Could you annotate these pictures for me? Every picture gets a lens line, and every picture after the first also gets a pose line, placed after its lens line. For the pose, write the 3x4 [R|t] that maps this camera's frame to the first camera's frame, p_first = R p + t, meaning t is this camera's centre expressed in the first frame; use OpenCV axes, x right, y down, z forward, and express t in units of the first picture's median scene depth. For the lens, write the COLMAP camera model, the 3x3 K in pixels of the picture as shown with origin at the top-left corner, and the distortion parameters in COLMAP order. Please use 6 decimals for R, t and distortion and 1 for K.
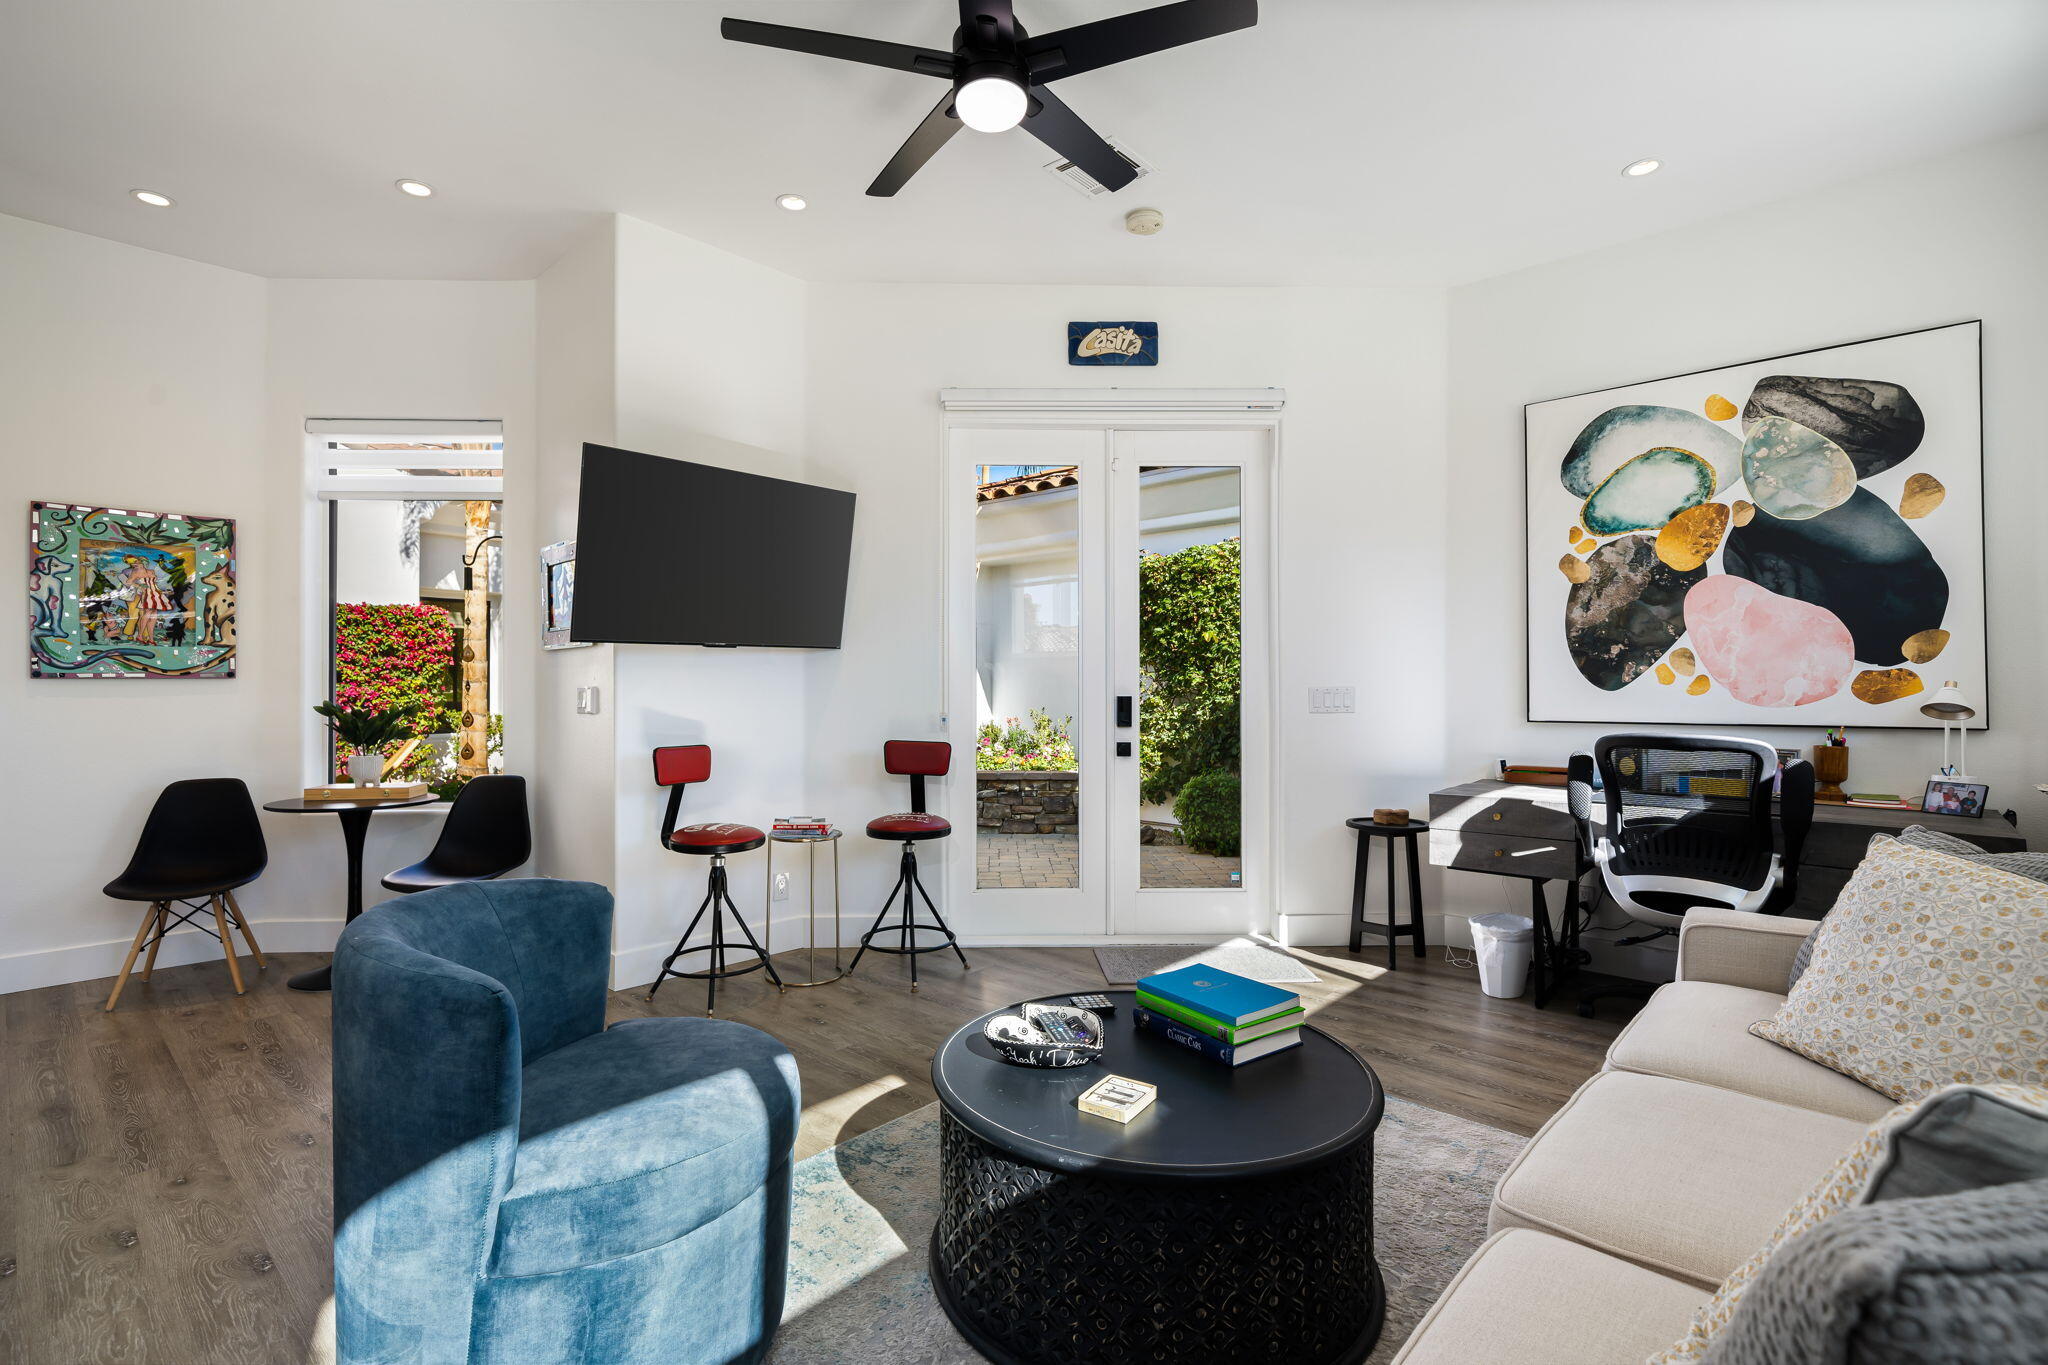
lens RADIAL K [[917.5, 0, 993.2], [0, 917.5, 694.8], [0, 0, 1]] dist [-0.000212, 0.000192]
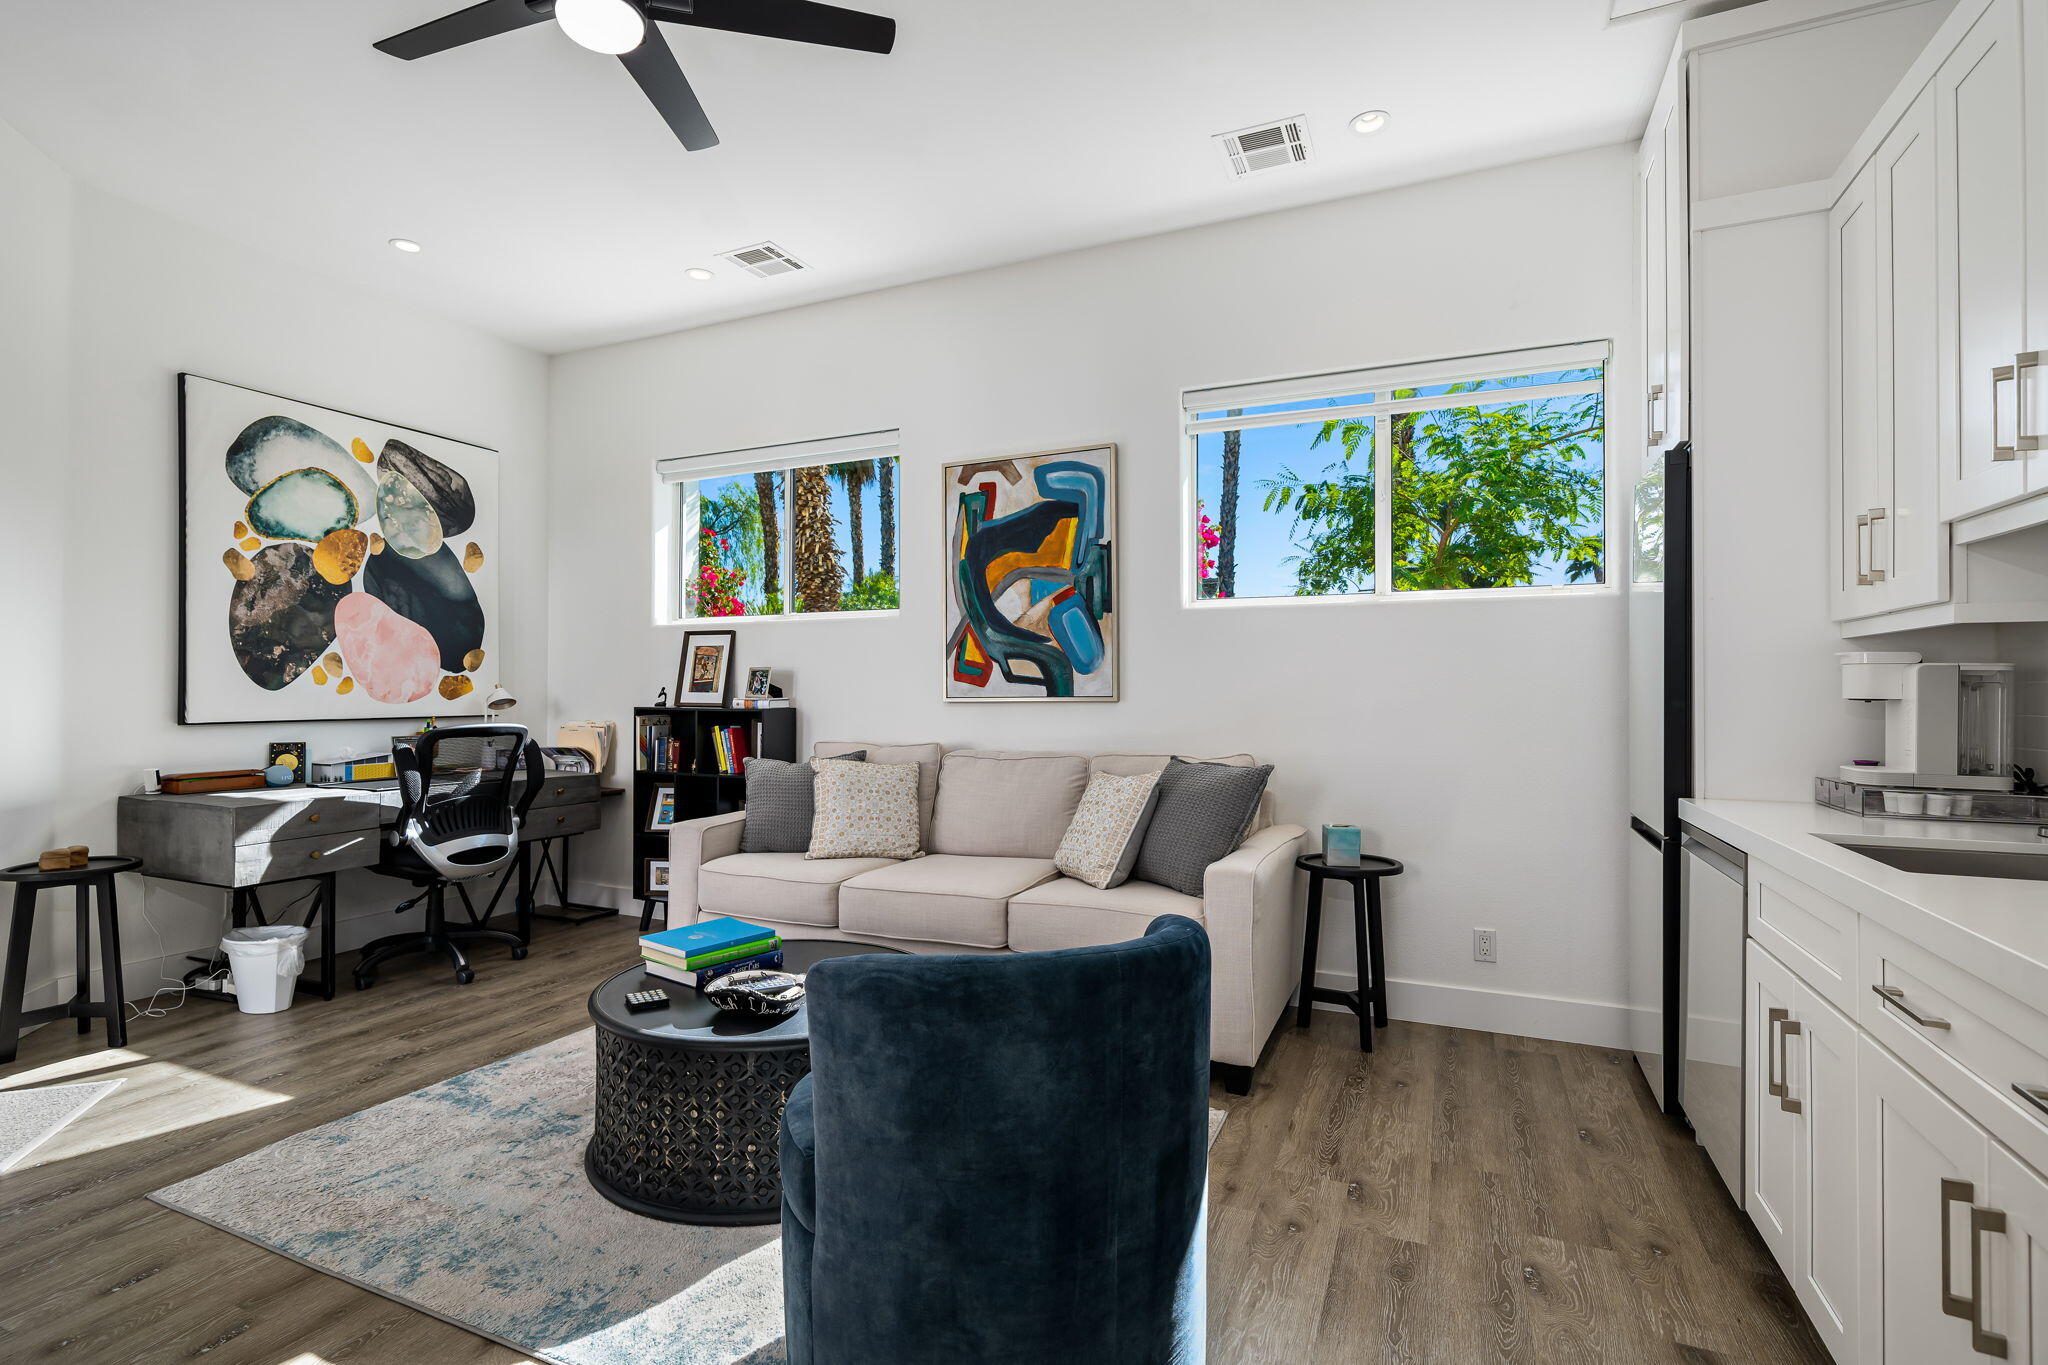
lens RADIAL K [[966.0, 0, 1025.4], [0, 966.0, 689.9], [0, 0, 1]] dist [-0.002584, -0.000220]
pose [[-0.324180, -0.001639, 0.945994, -0.646136], [0.000905, 0.999998, 0.002043, -0.006761], [-0.945995, 0.001518, -0.324177, 0.583223]]
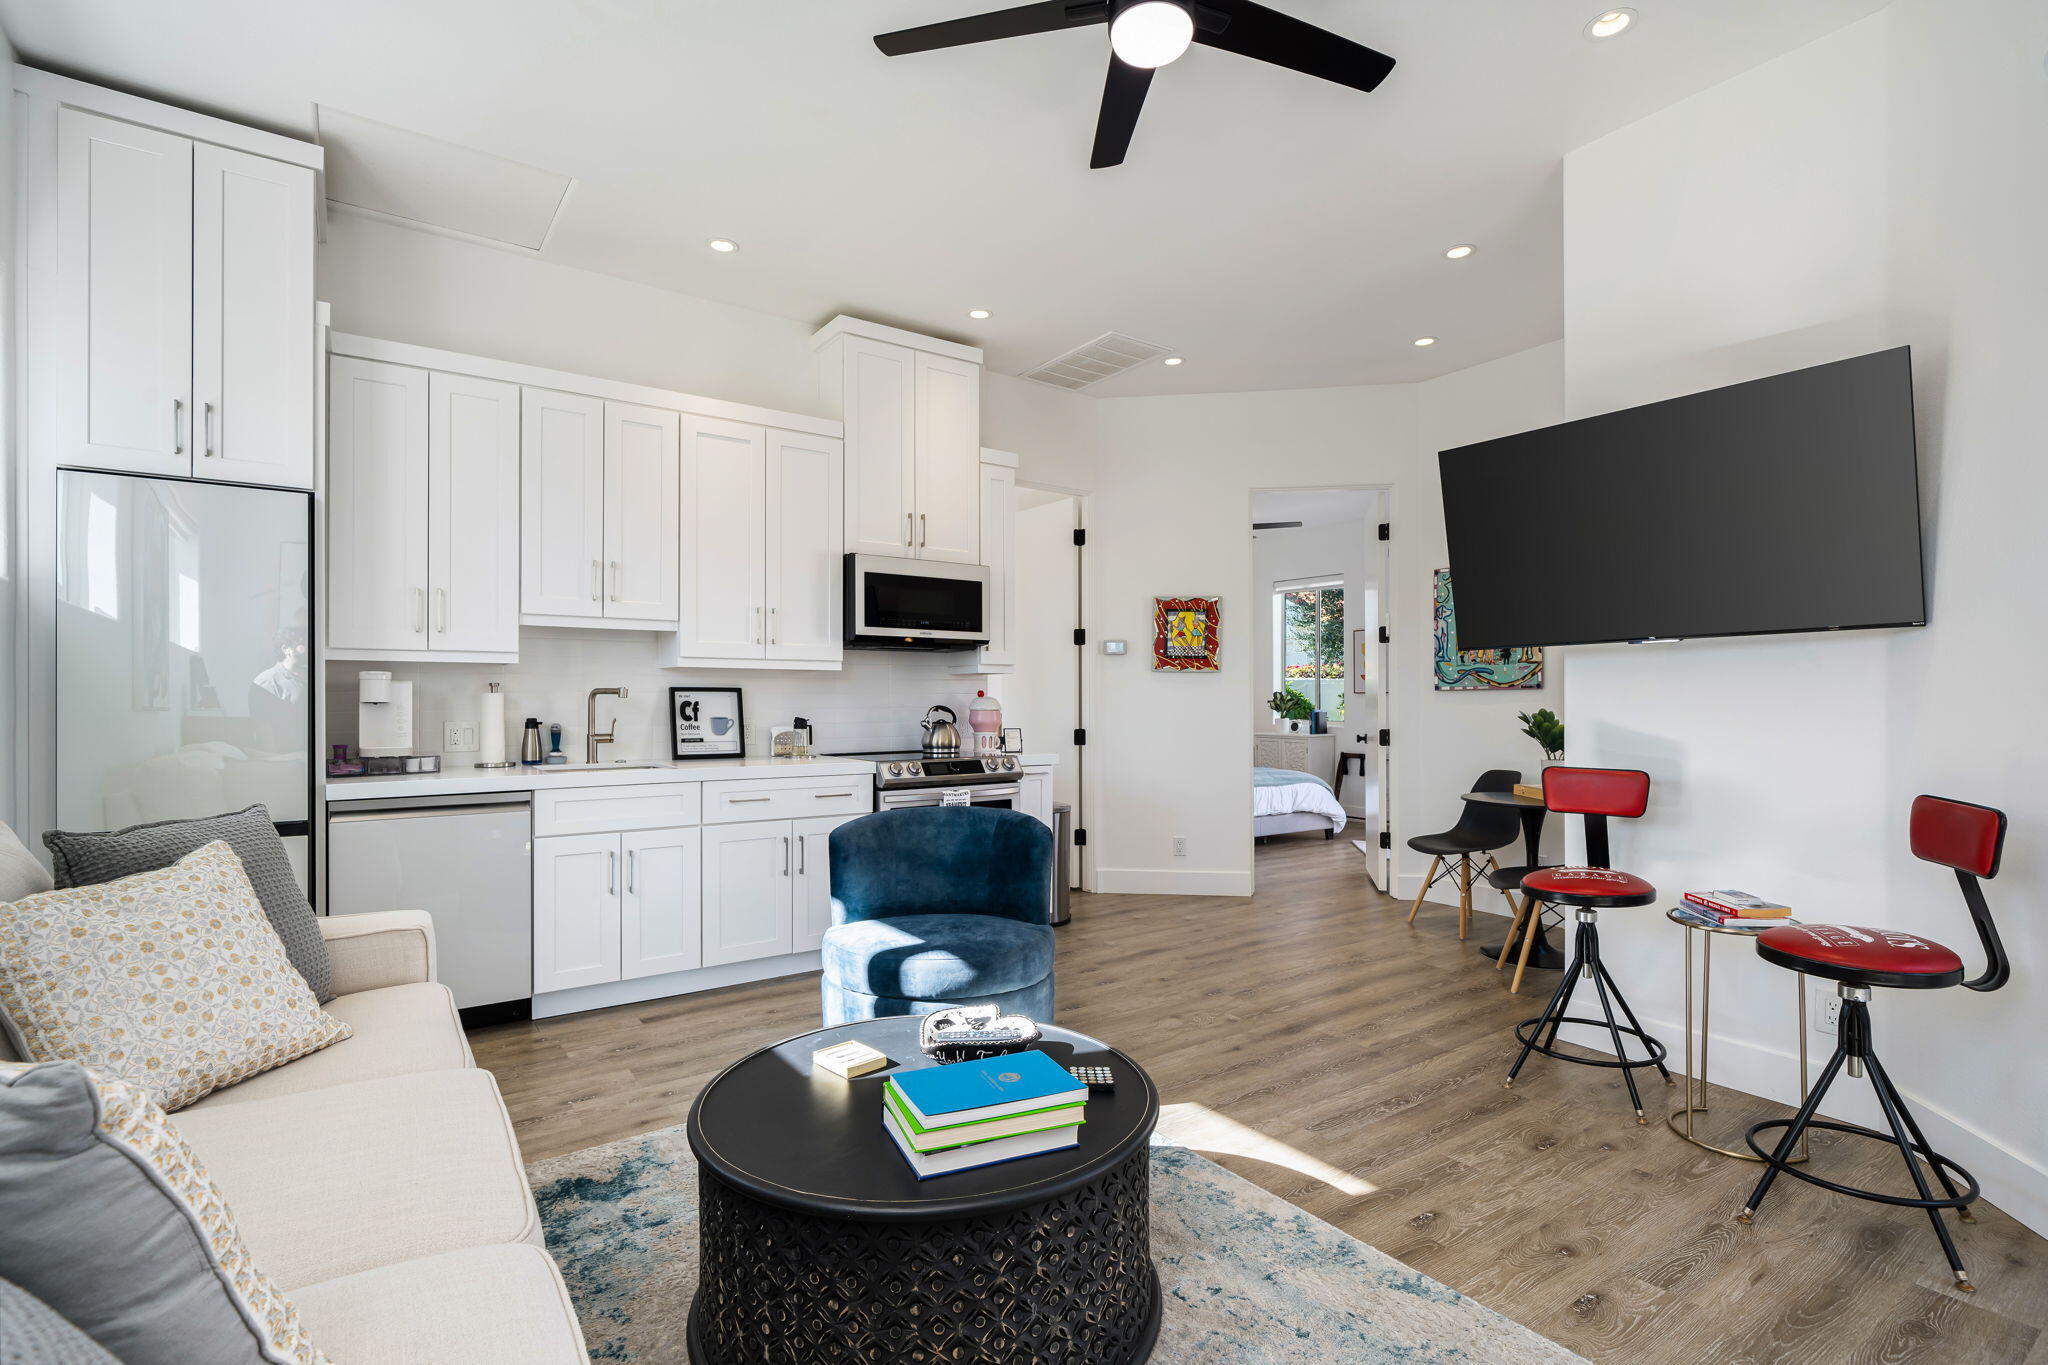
lens RADIAL K [[966.0, 0, 1025.4], [0, 966.0, 689.9], [0, 0, 1]] dist [-0.002584, -0.000220]
pose [[-0.204062, -0.008922, -0.978917, 0.605192], [-0.004055, 0.999958, -0.008269, -0.003967], [0.978950, 0.002282, -0.204089, 0.688535]]
